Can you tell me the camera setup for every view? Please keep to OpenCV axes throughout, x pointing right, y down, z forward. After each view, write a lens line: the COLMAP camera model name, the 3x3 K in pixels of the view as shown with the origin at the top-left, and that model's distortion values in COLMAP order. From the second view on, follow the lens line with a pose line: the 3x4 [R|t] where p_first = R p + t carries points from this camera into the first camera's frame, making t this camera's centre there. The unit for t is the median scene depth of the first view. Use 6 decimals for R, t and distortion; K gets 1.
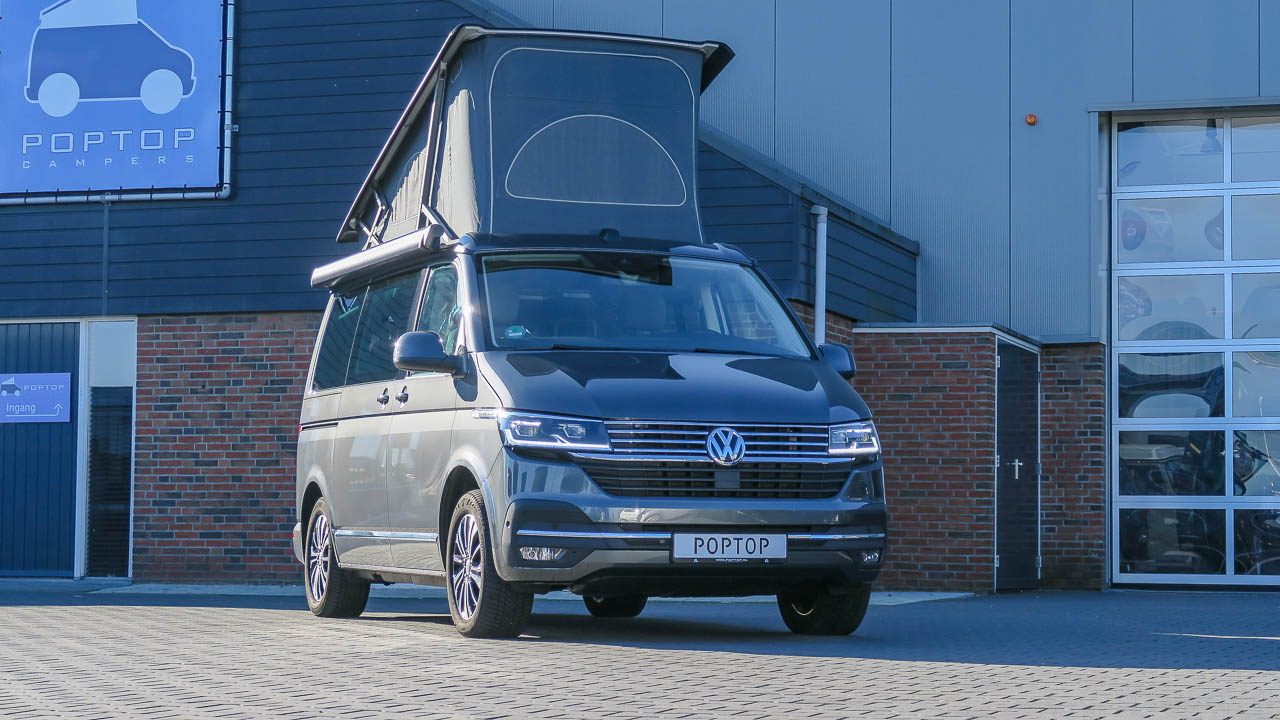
lens RADIAL K [[2680.4, 0, 640.1], [0, 2680.4, 360.8], [0, 0, 1]] dist [0.040565, 0.000000]
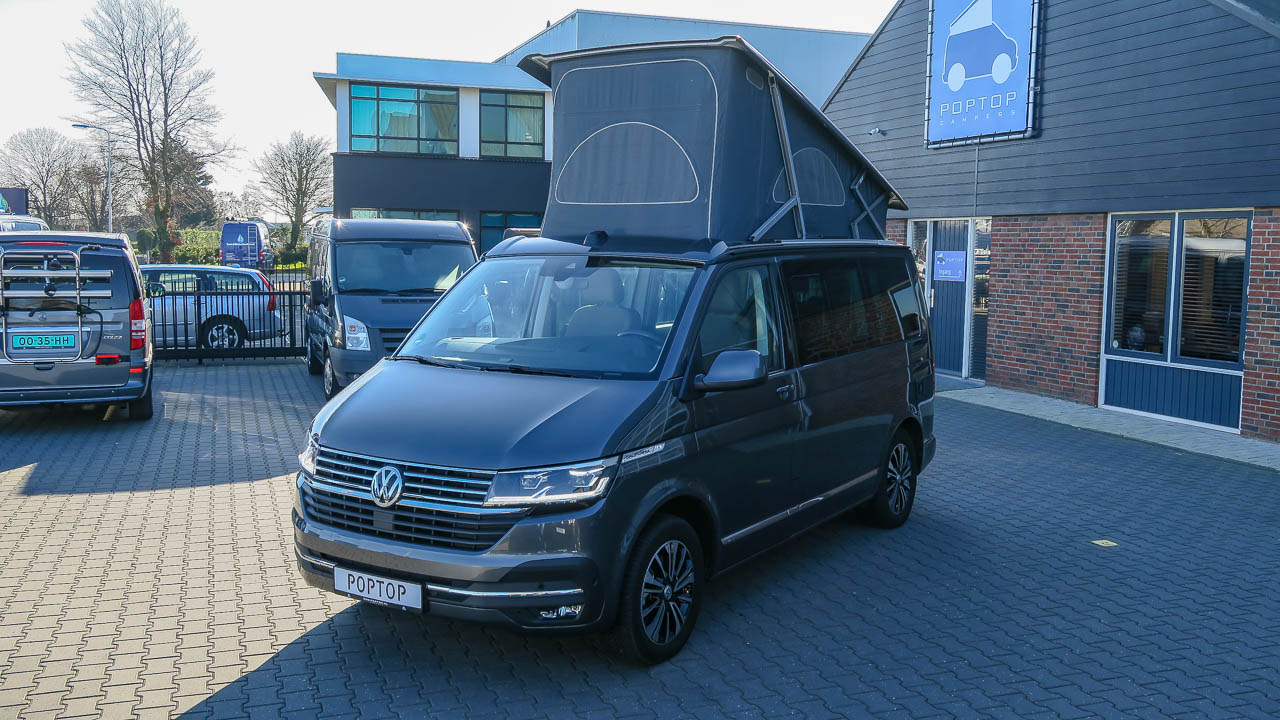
lens RADIAL K [[1159.1, 0, 640.1], [0, 1159.1, 356.2], [0, 0, 1]] dist [0.000071, -0.000365]
pose [[0.631001, 0.073177, -0.772323, 0.215497], [0.045844, 0.990284, 0.131284, -0.034749], [0.774427, -0.118246, 0.621515, 0.417533]]
